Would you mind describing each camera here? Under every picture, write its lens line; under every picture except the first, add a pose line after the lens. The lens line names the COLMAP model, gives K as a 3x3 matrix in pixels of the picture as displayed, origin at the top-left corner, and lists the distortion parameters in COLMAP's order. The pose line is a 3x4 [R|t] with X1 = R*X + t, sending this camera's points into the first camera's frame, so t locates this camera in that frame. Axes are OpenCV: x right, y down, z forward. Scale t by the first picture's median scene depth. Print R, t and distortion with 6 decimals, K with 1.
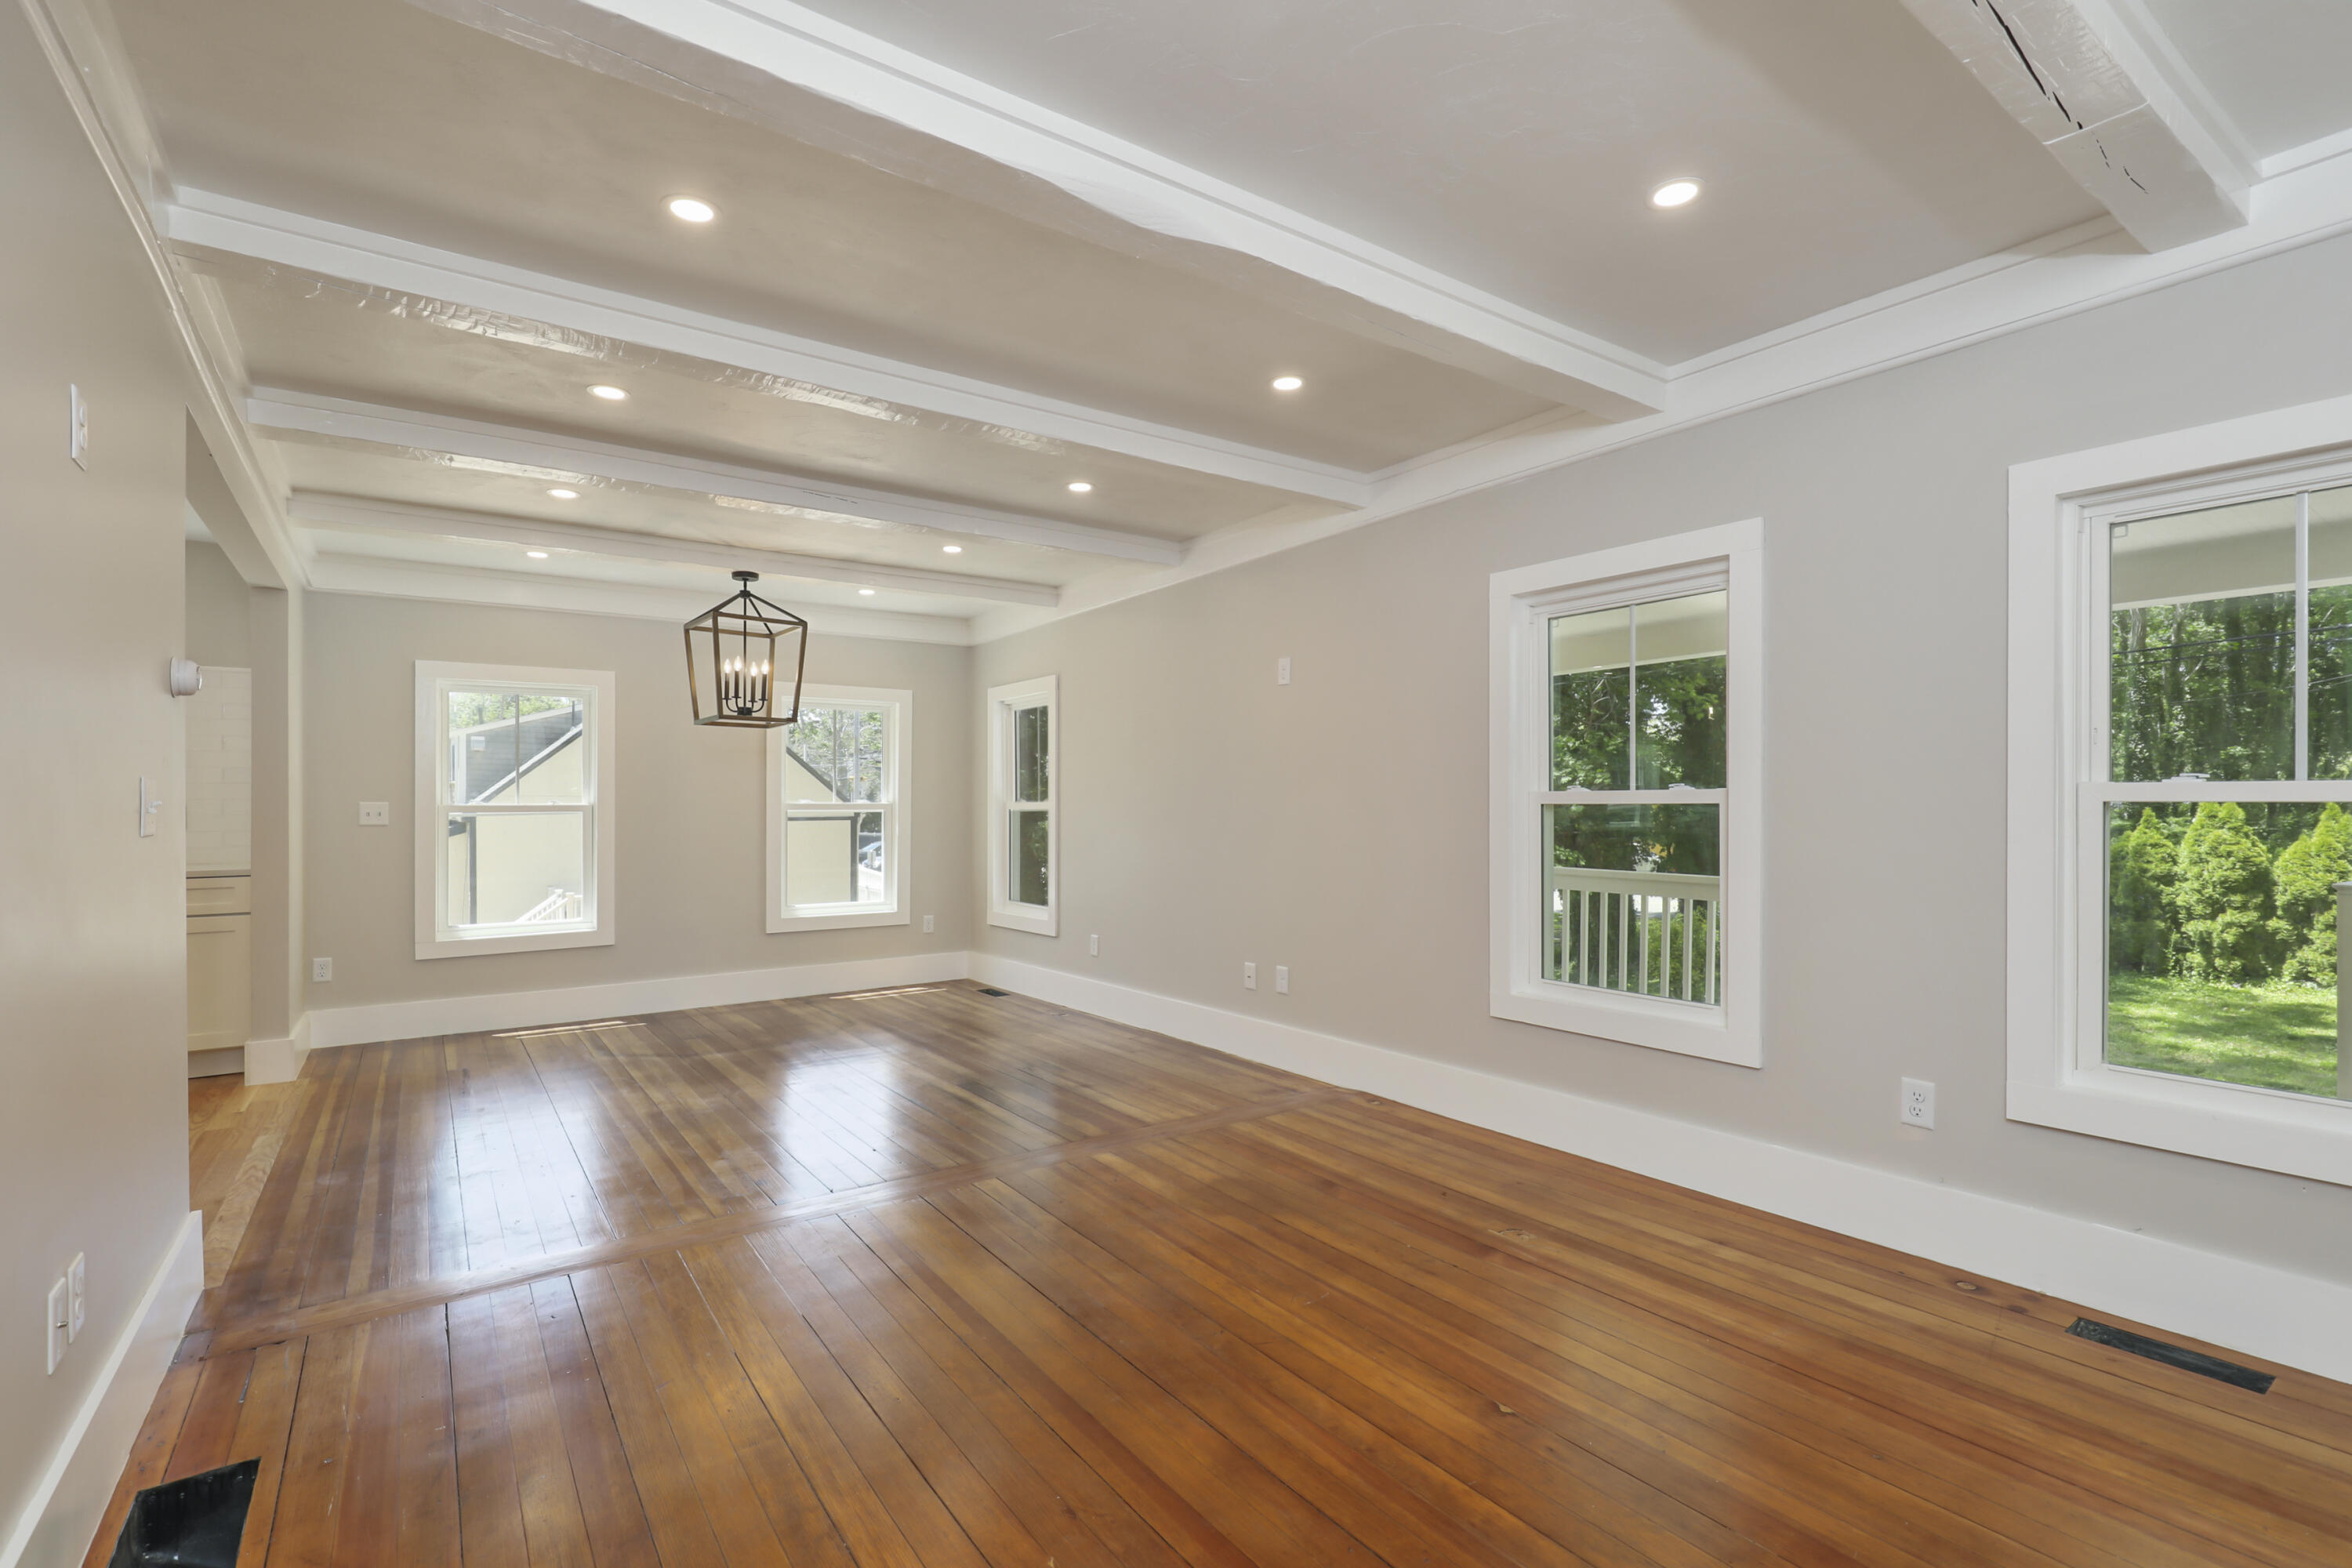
lens RADIAL K [[1062.9, 0, 1166.4], [0, 1062.9, 794.0], [0, 0, 1]] dist [0.003022, -0.000609]
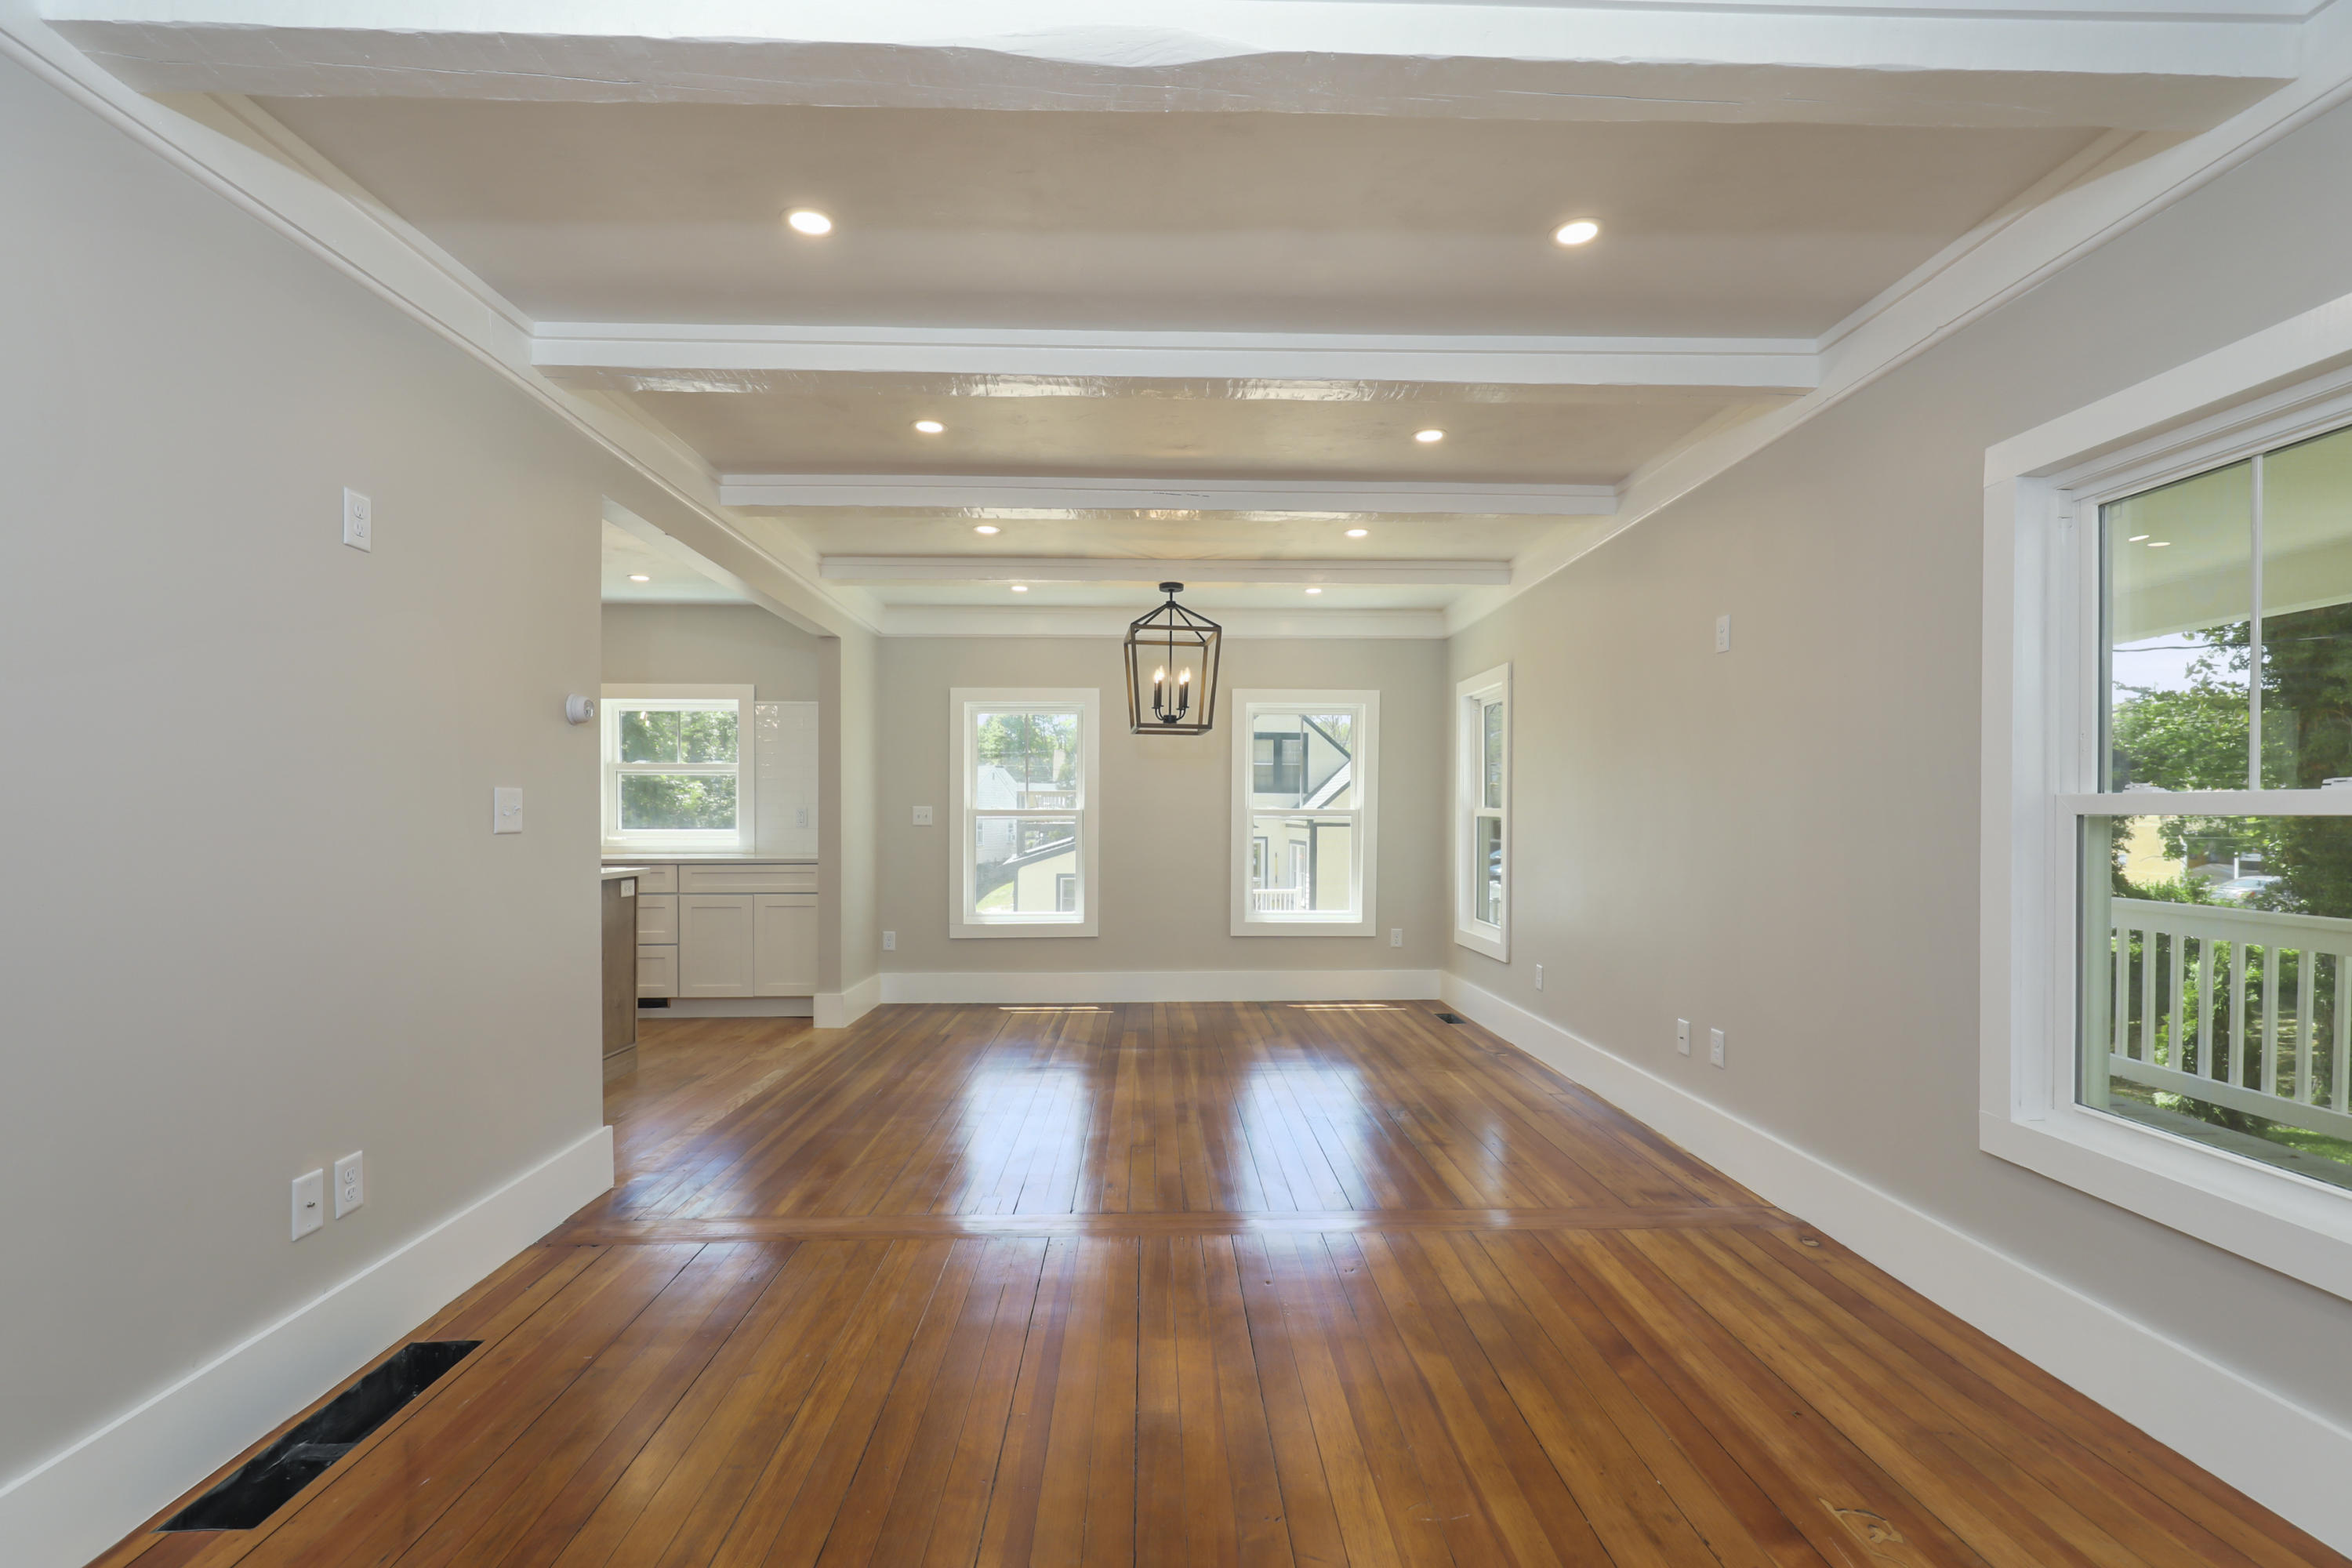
lens RADIAL K [[1062.9, 0, 1177.8], [0, 1062.9, 805.3], [0, 0, 1]] dist [0.003022, -0.000609]
pose [[0.837973, 0.001523, -0.545710, 0.192625], [0.001252, 0.999988, 0.004714, 0.000894], [0.545710, -0.004633, 0.837961, 0.163367]]
